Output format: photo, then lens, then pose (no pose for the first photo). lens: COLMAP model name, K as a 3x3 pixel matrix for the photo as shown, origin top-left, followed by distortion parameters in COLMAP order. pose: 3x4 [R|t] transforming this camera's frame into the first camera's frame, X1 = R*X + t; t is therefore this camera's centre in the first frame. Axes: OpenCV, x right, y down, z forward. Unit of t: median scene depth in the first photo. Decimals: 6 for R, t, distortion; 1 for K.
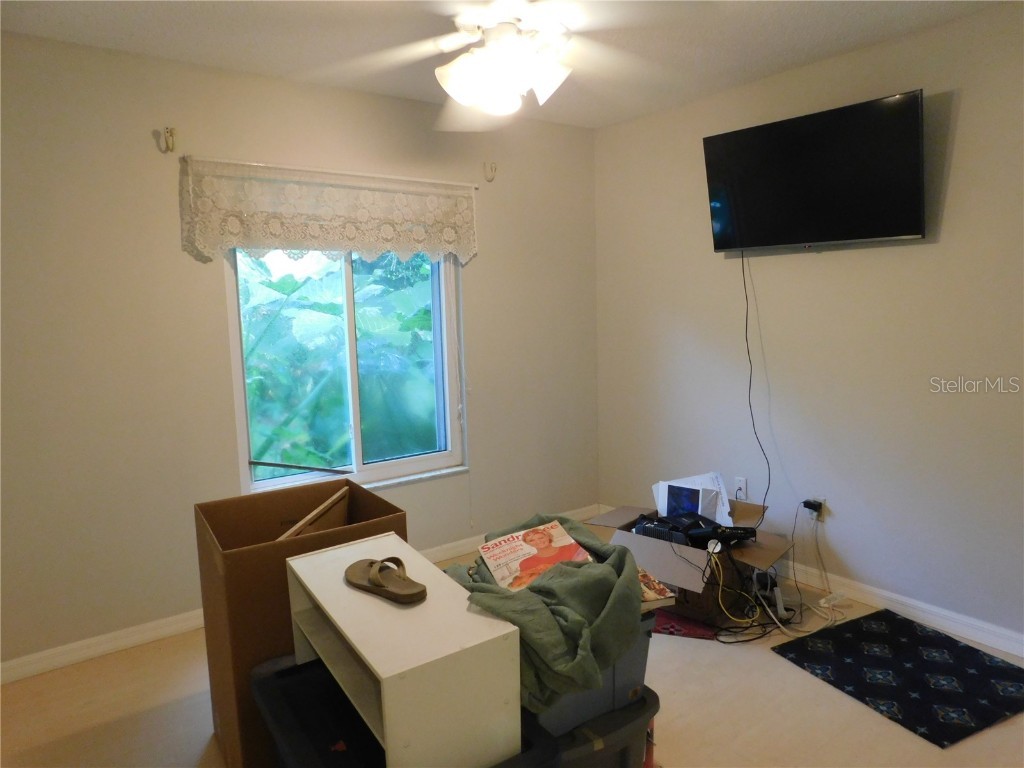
lens RADIAL K [[688.8, 0, 512.0], [0, 688.8, 384.0], [0, 0, 1]] dist [-0.060040, 0.060463]
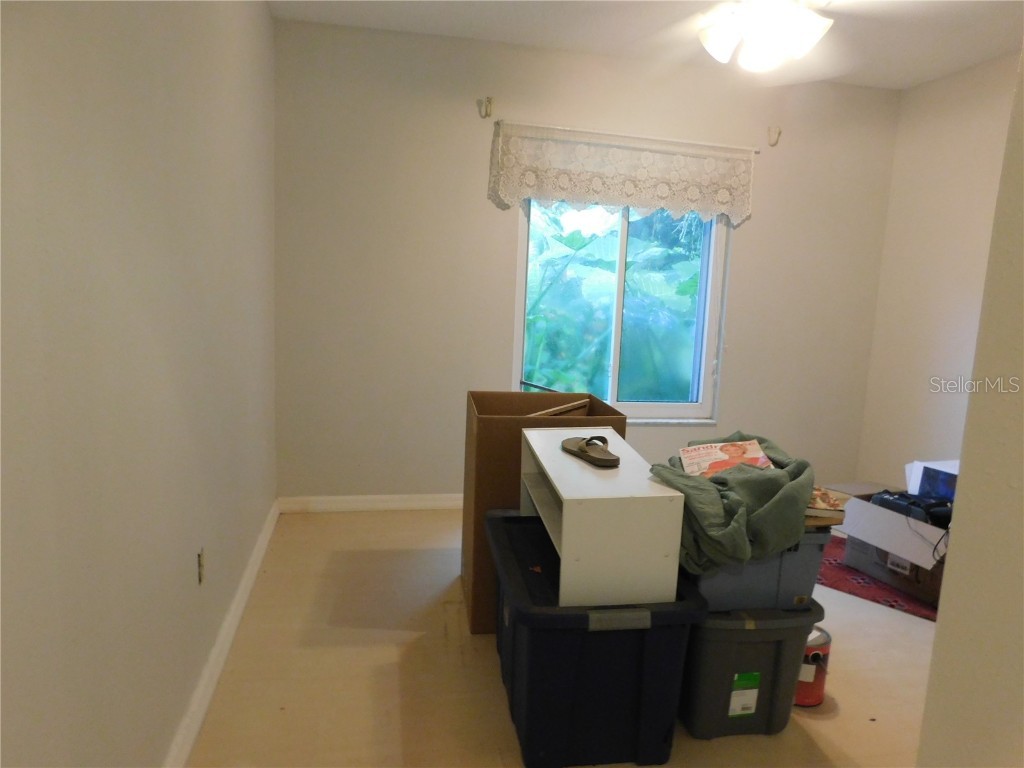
lens RADIAL K [[688.8, 0, 512.0], [0, 688.8, 384.0], [0, 0, 1]] dist [-0.060040, 0.060463]
pose [[0.904545, 0.128379, -0.406593, 0.093614], [-0.119204, 0.991712, 0.047936, 0.067374], [0.409377, 0.005107, 0.912351, -0.100145]]
